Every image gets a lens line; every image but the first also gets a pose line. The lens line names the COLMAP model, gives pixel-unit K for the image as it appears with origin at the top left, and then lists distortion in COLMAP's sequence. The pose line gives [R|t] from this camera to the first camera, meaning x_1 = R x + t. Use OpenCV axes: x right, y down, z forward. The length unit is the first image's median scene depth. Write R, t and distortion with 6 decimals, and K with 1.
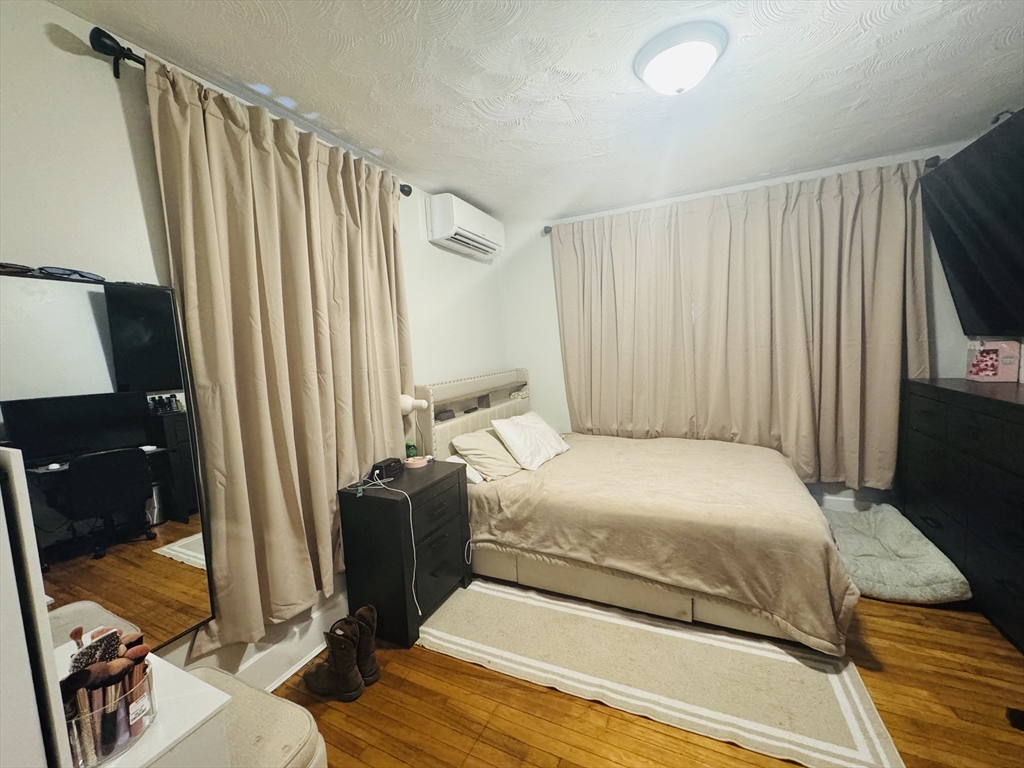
lens RADIAL K [[408.2, 0, 512.0], [0, 408.2, 384.0], [0, 0, 1]] dist [0.000032, 0.000323]
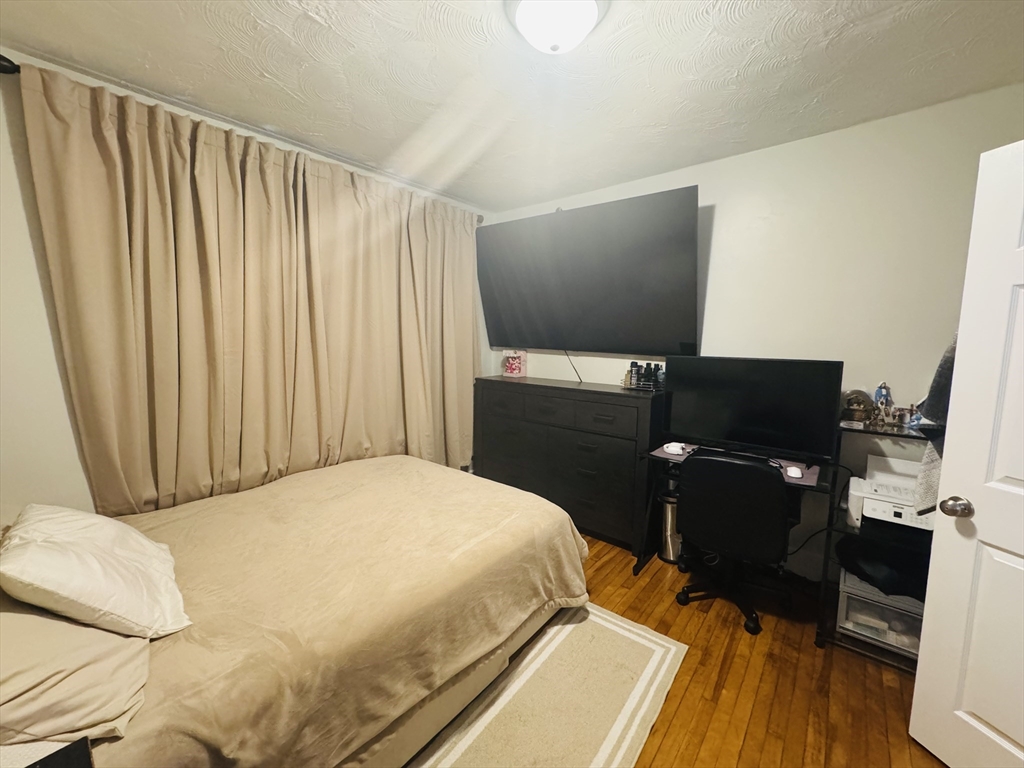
lens RADIAL K [[408.2, 0, 512.0], [0, 408.2, 384.0], [0, 0, 1]] dist [0.000032, 0.000323]
pose [[0.242636, -0.062582, 0.968097, -0.324798], [0.069593, 0.996469, 0.046974, -0.053642], [-0.967618, 0.055975, 0.246134, 0.649006]]
